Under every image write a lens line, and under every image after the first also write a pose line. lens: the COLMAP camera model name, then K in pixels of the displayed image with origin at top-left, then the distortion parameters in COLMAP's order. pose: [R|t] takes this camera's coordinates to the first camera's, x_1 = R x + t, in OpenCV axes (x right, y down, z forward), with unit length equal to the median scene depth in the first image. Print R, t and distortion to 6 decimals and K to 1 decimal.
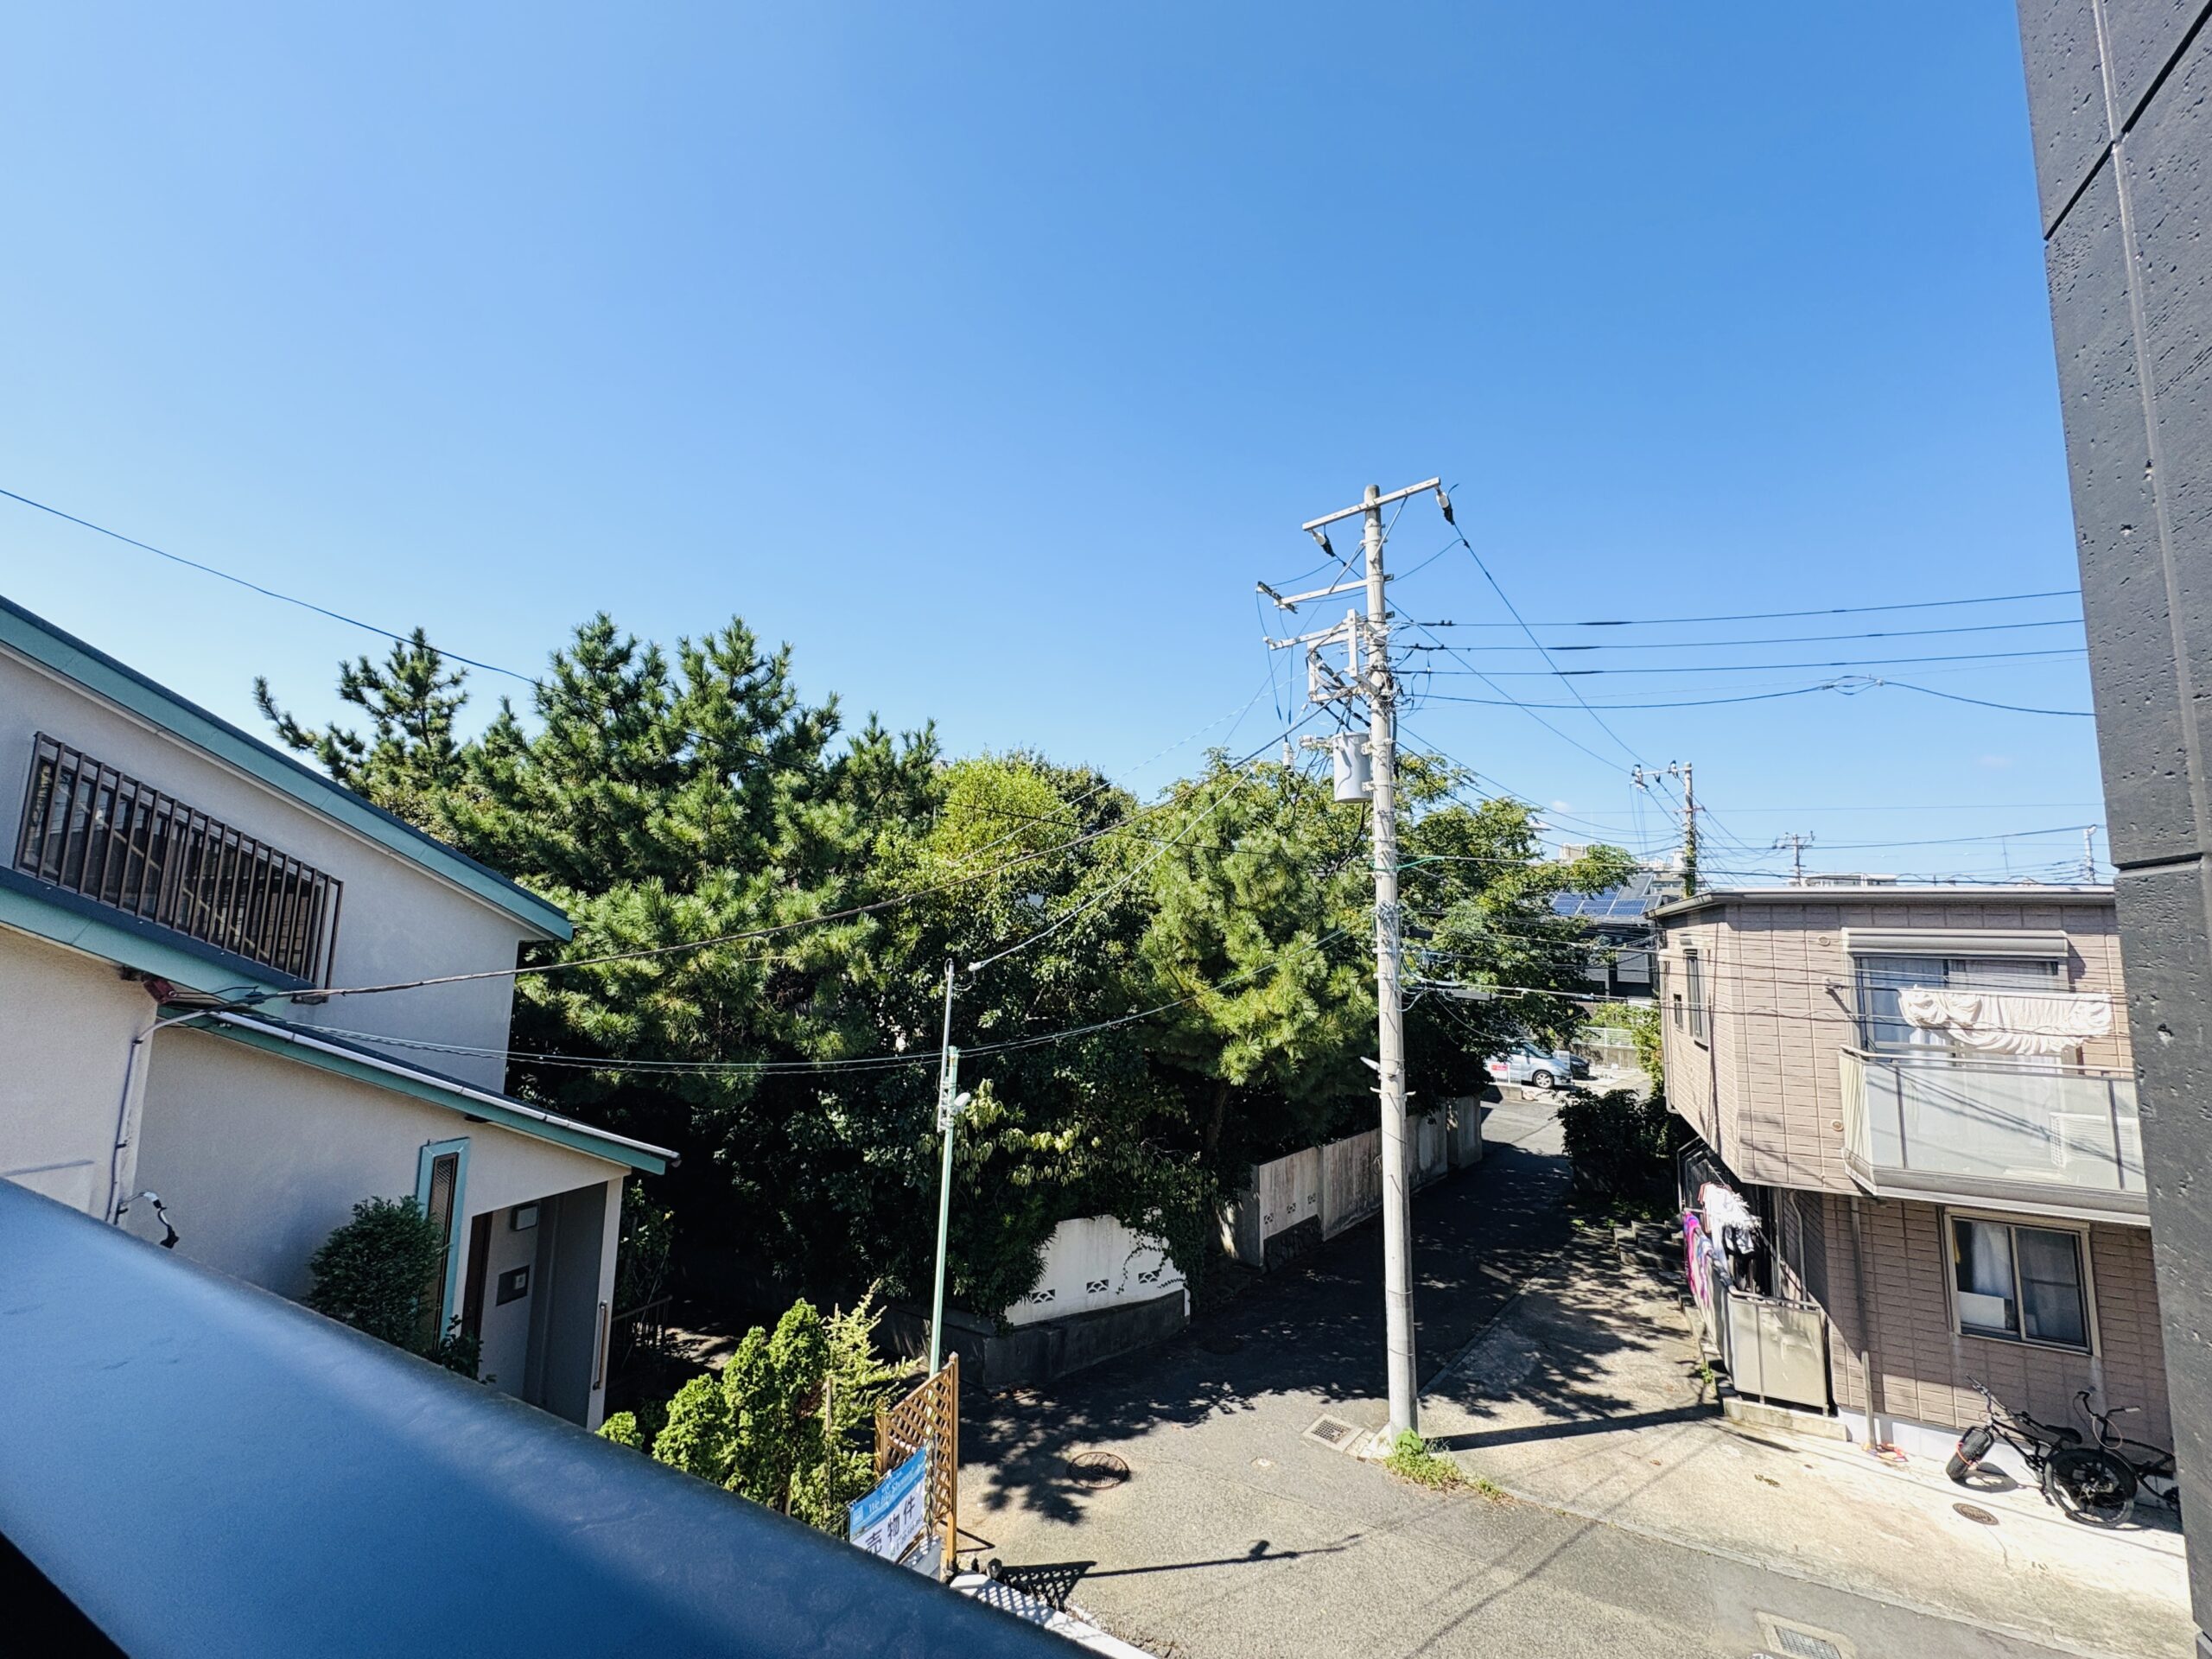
lens RADIAL K [[883.8, 0, 1106.0], [0, 883.8, 829.5], [0, 0, 1]] dist [0.001688, -0.000319]
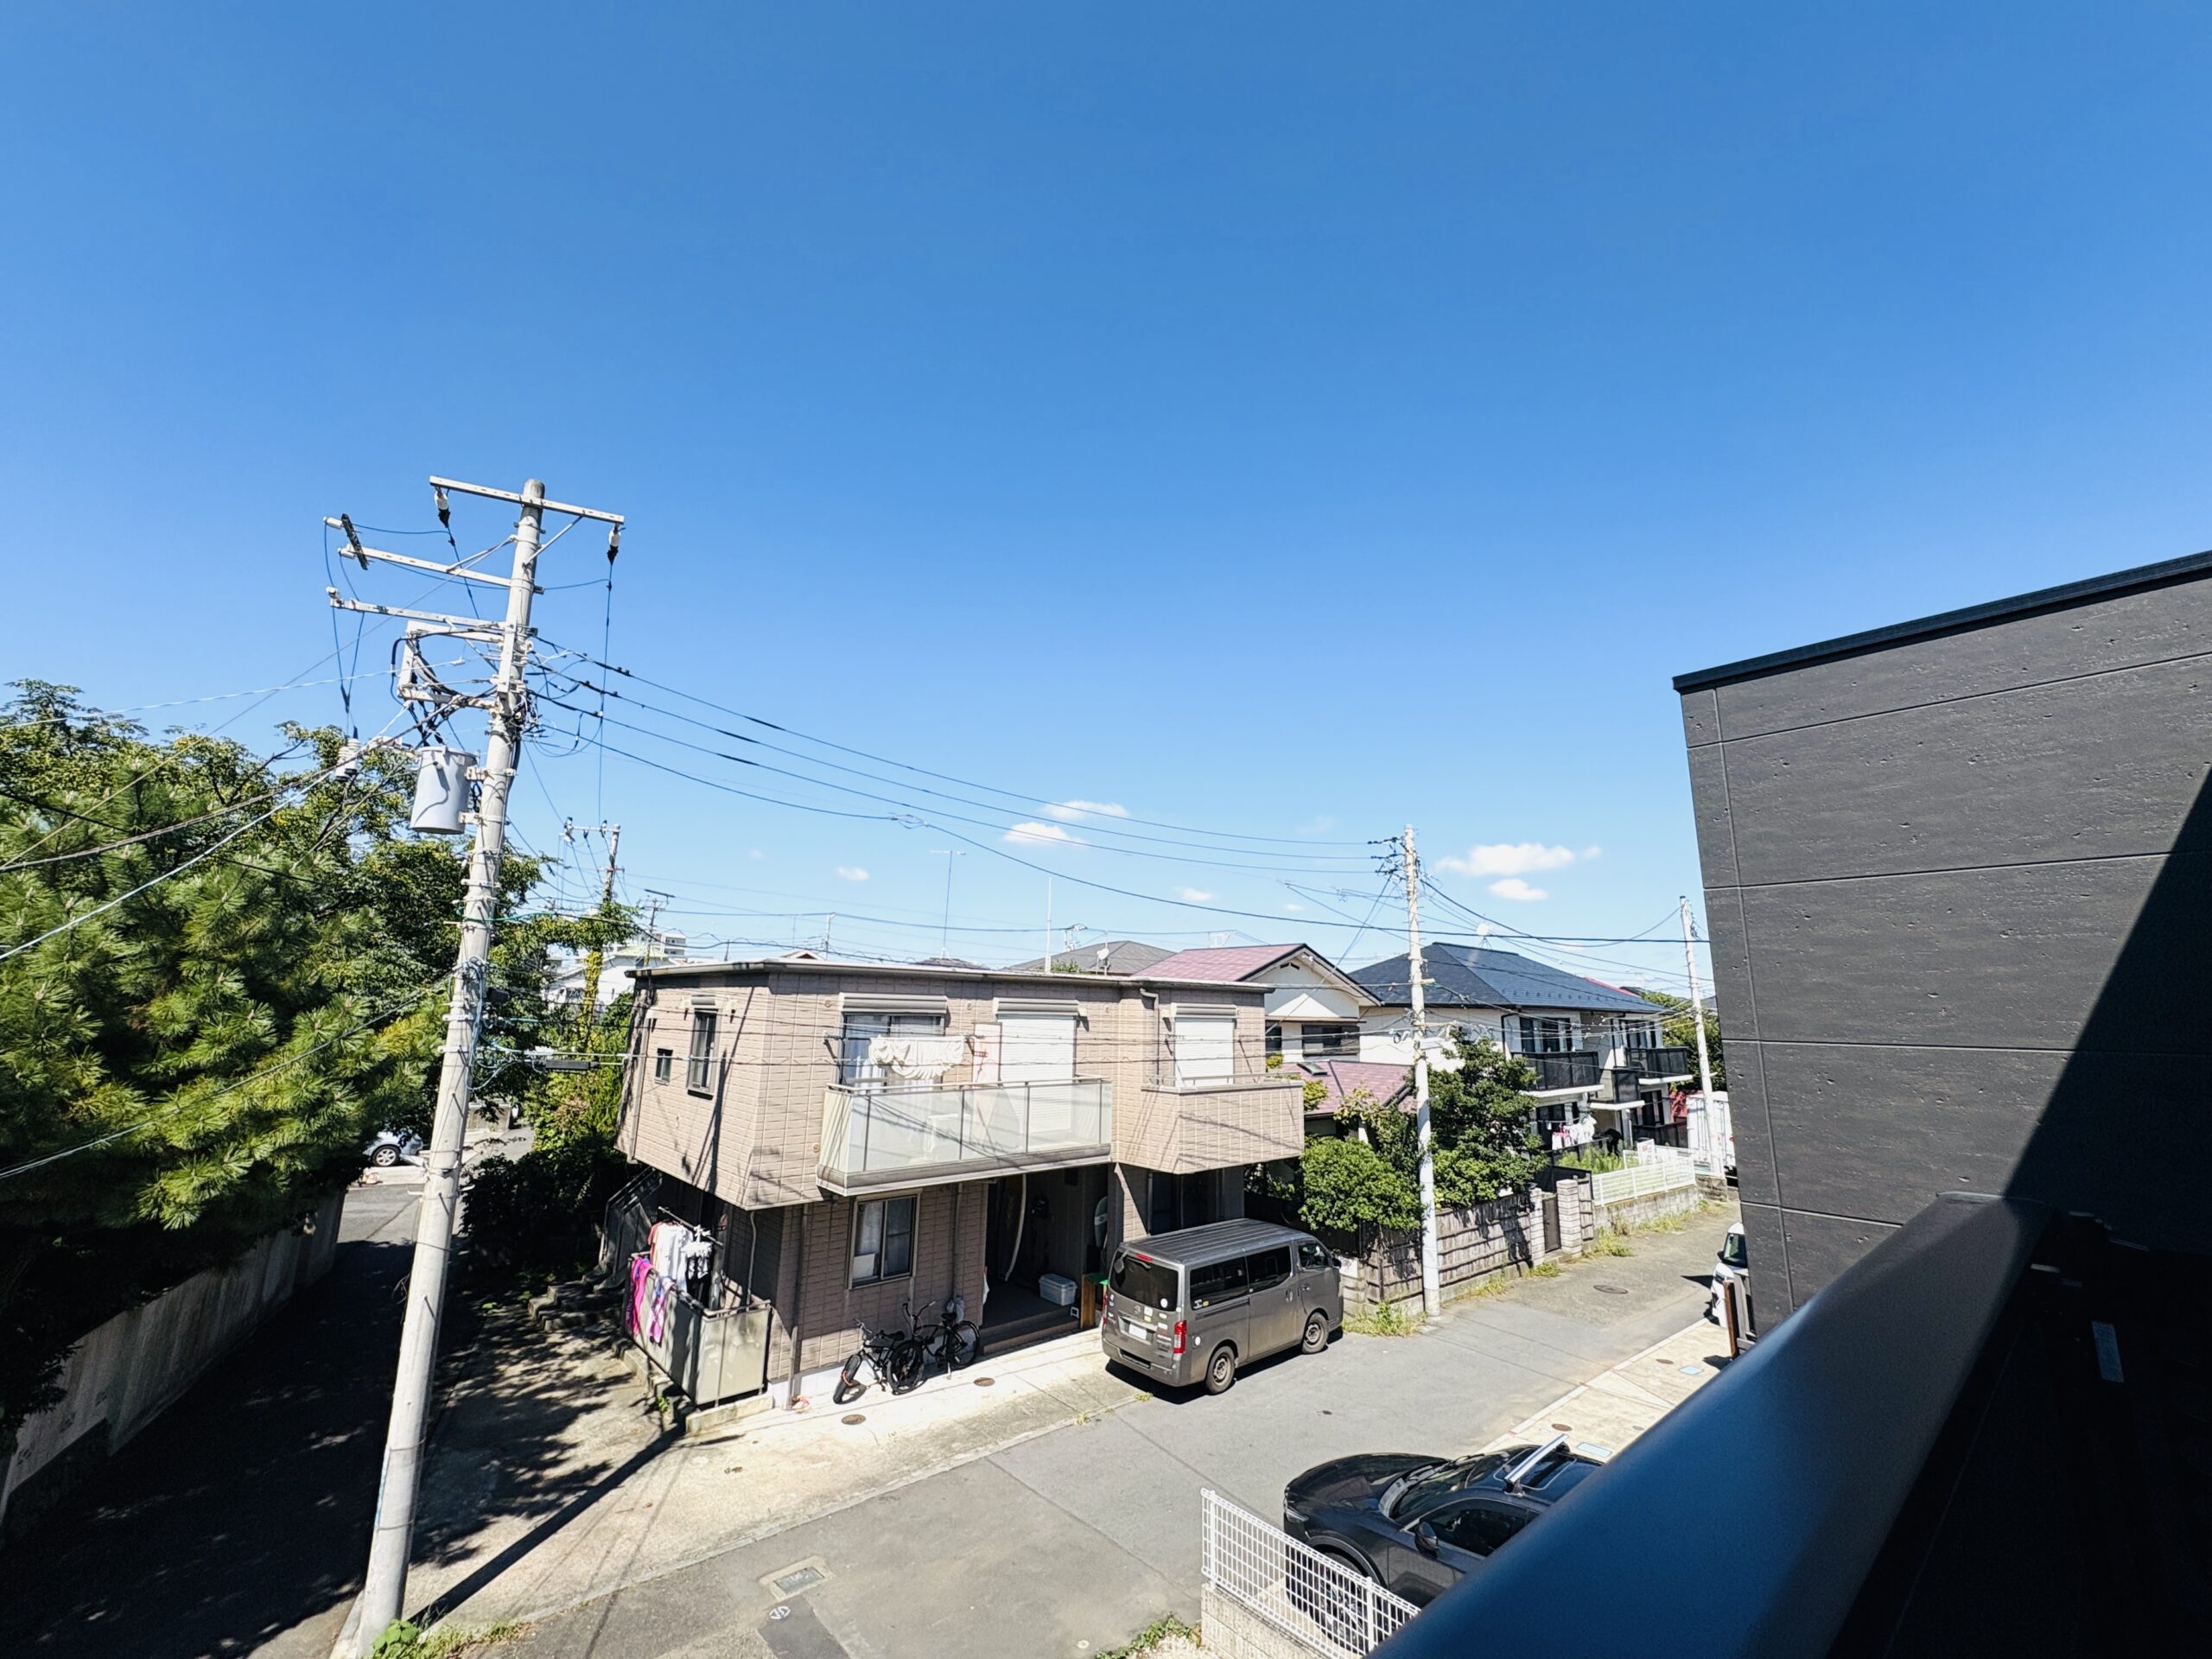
lens RADIAL K [[883.8, 0, 1106.0], [0, 883.8, 829.5], [0, 0, 1]] dist [0.001688, -0.000319]
pose [[0.376429, 0.171537, 0.910426, -0.237056], [-0.122901, 0.983270, -0.134446, -0.000089], [-0.918257, -0.061283, 0.391214, 0.120894]]
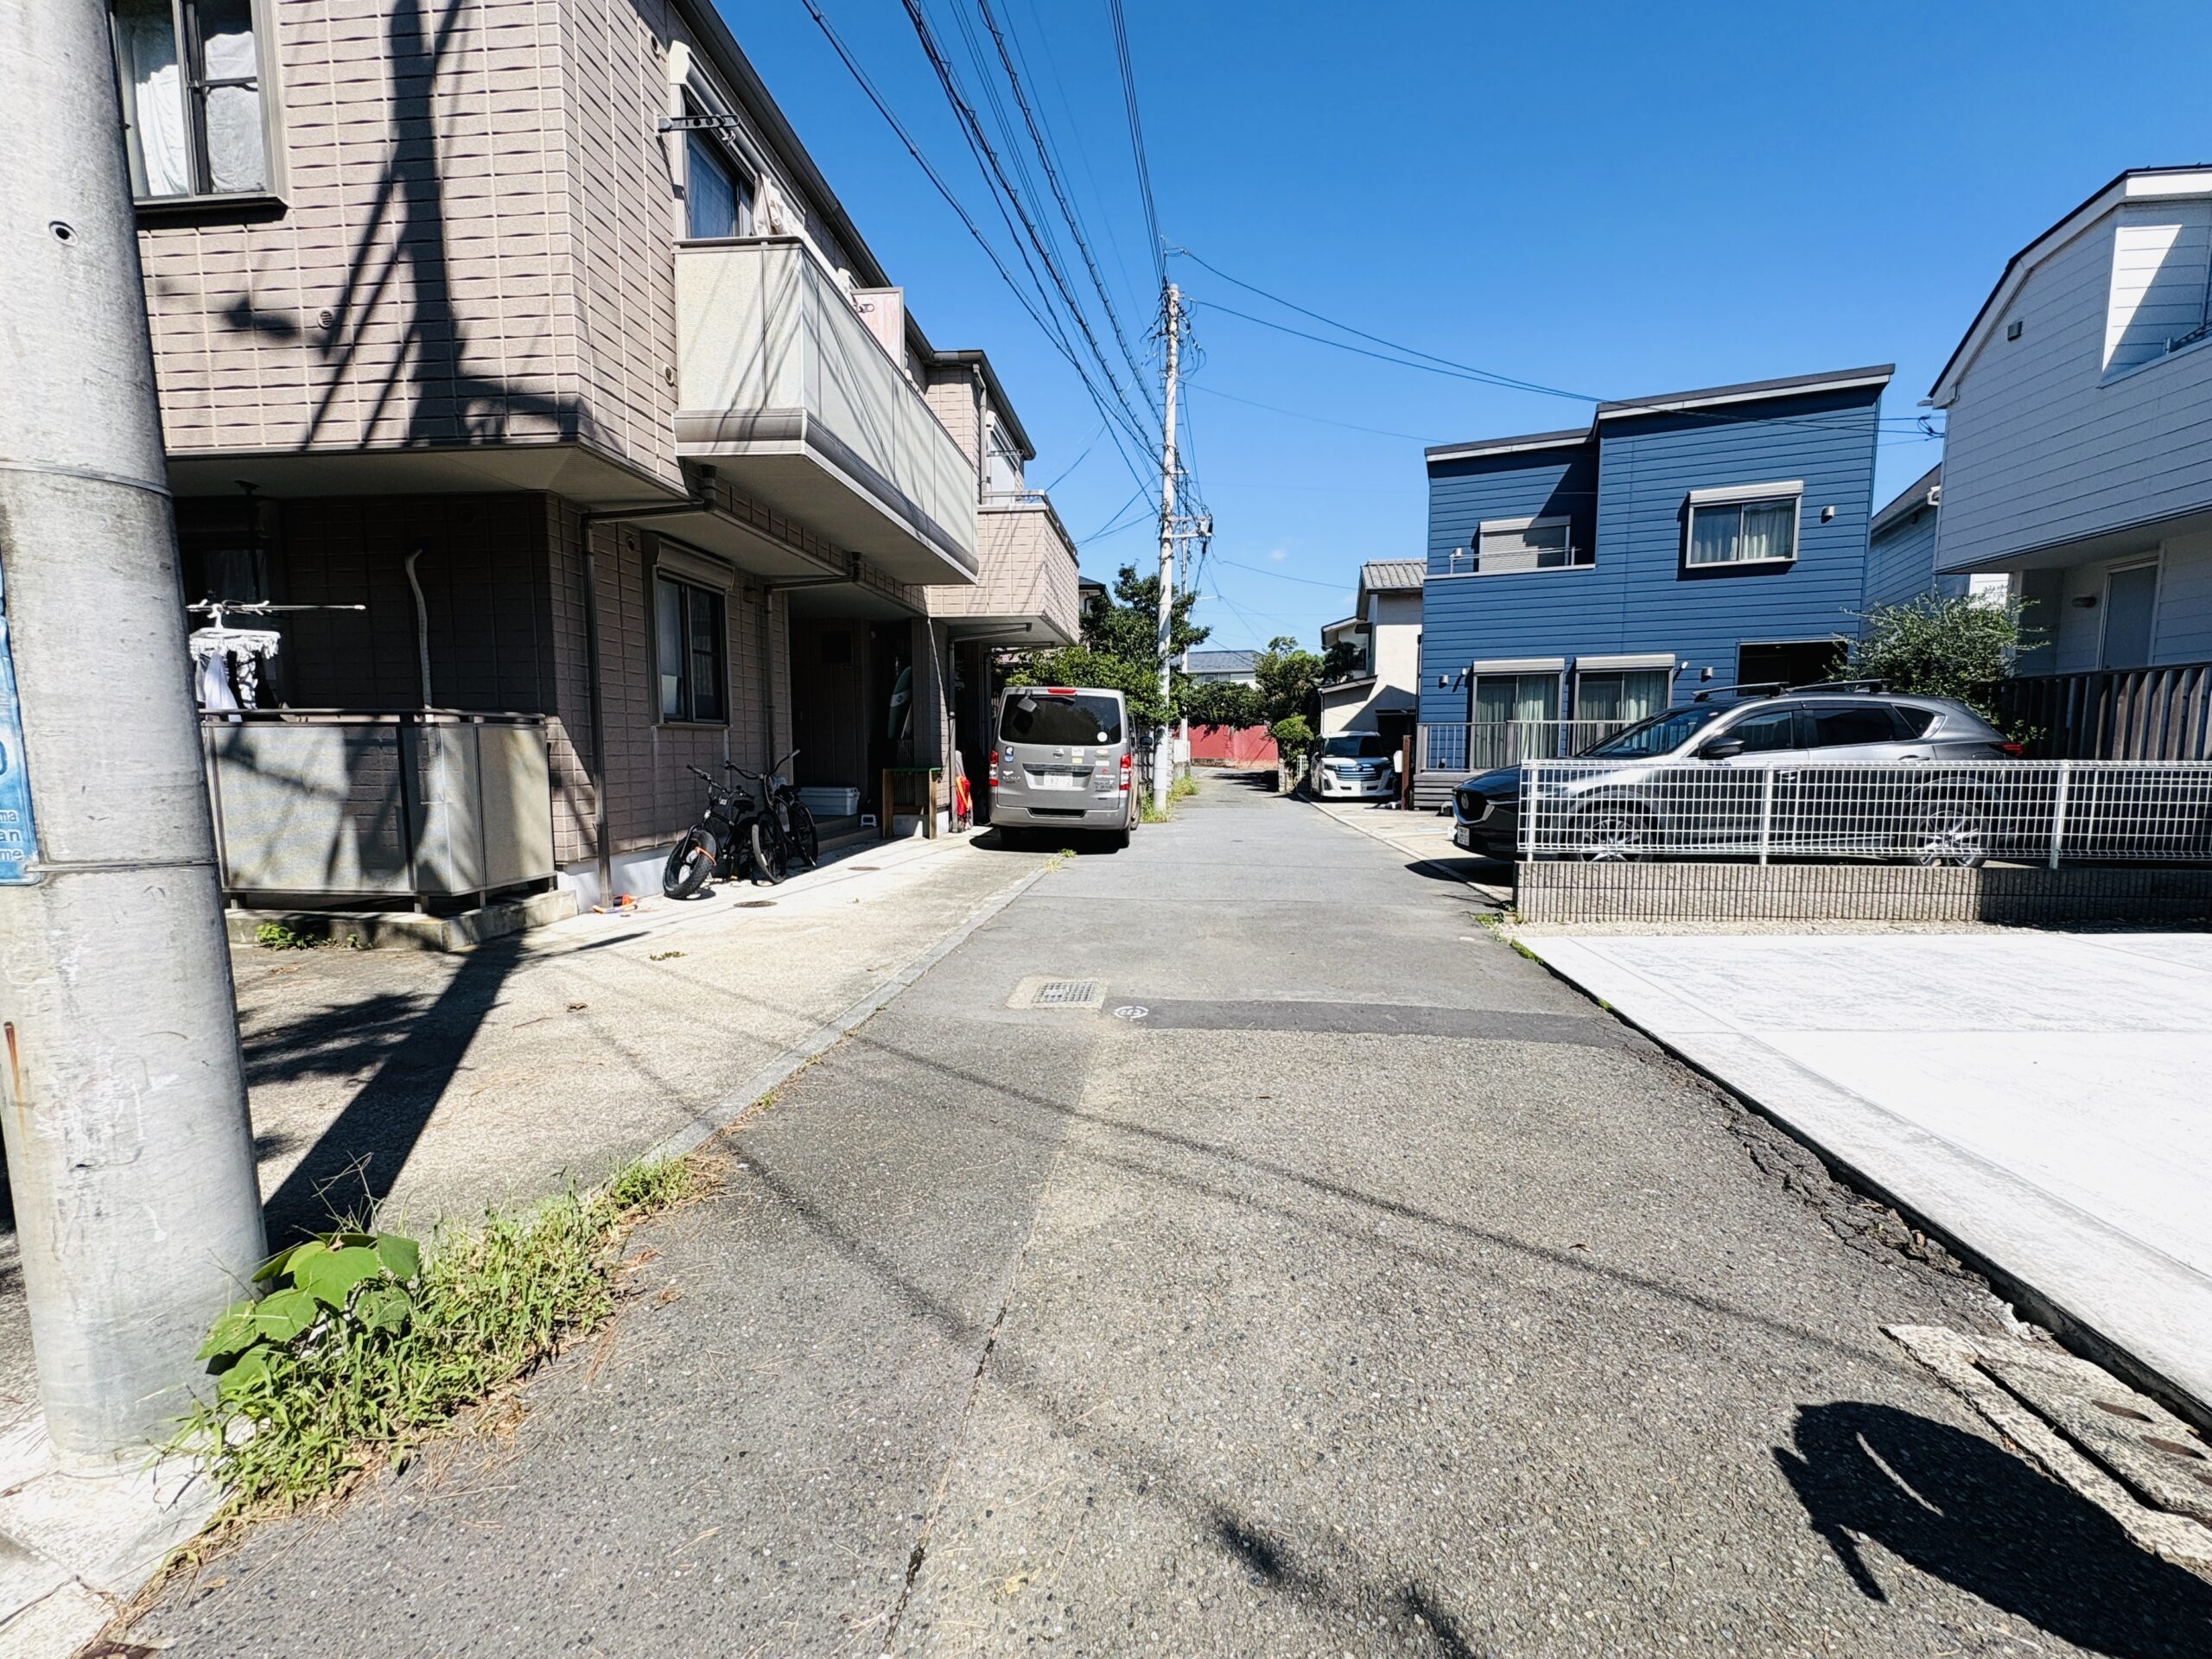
lens RADIAL K [[883.8, 0, 1106.0], [0, 883.8, 829.5], [0, 0, 1]] dist [0.001688, -0.000319]
pose [[-0.356998, -0.103008, 0.928408, 0.120533], [-0.121343, 0.990594, 0.063248, 0.502455], [-0.926190, -0.090076, -0.366139, 0.814031]]
